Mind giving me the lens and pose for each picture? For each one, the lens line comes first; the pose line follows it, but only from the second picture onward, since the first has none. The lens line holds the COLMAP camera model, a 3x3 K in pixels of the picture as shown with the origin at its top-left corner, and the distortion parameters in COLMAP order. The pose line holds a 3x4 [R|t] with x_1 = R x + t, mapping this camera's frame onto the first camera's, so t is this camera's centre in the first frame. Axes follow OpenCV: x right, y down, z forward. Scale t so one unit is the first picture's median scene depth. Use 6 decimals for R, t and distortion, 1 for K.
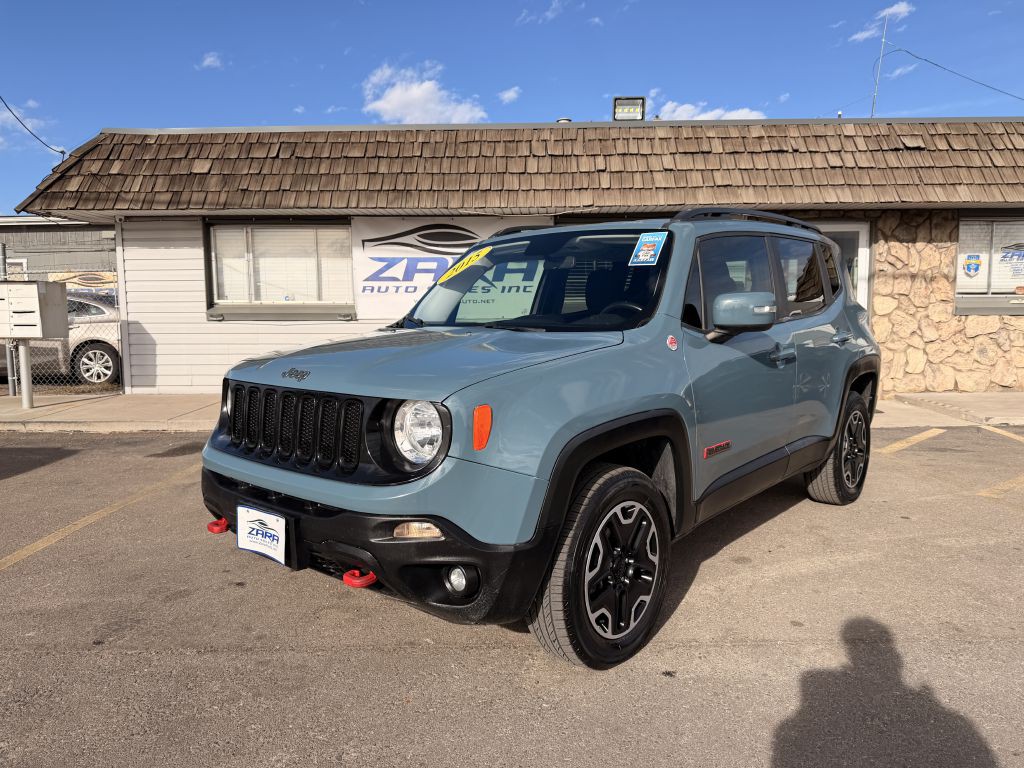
lens RADIAL K [[713.7, 0, 510.9], [0, 713.7, 402.6], [0, 0, 1]] dist [0.045411, -0.060395]
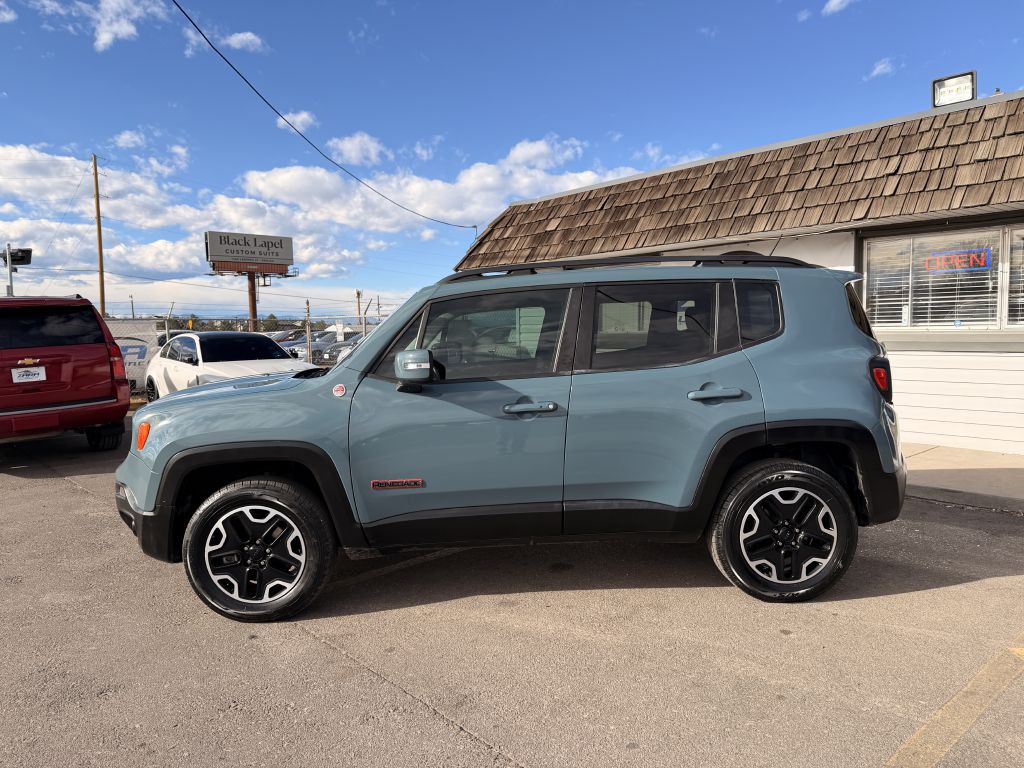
lens RADIAL K [[740.9, 0, 547.5], [0, 740.9, 384.3], [0, 0, 1]] dist [0.058343, -0.069780]
pose [[0.674247, 0.051184, -0.736730, 0.508203], [-0.084104, 0.996427, -0.007745, -0.040940], [0.733701, 0.067184, 0.676143, 0.136500]]
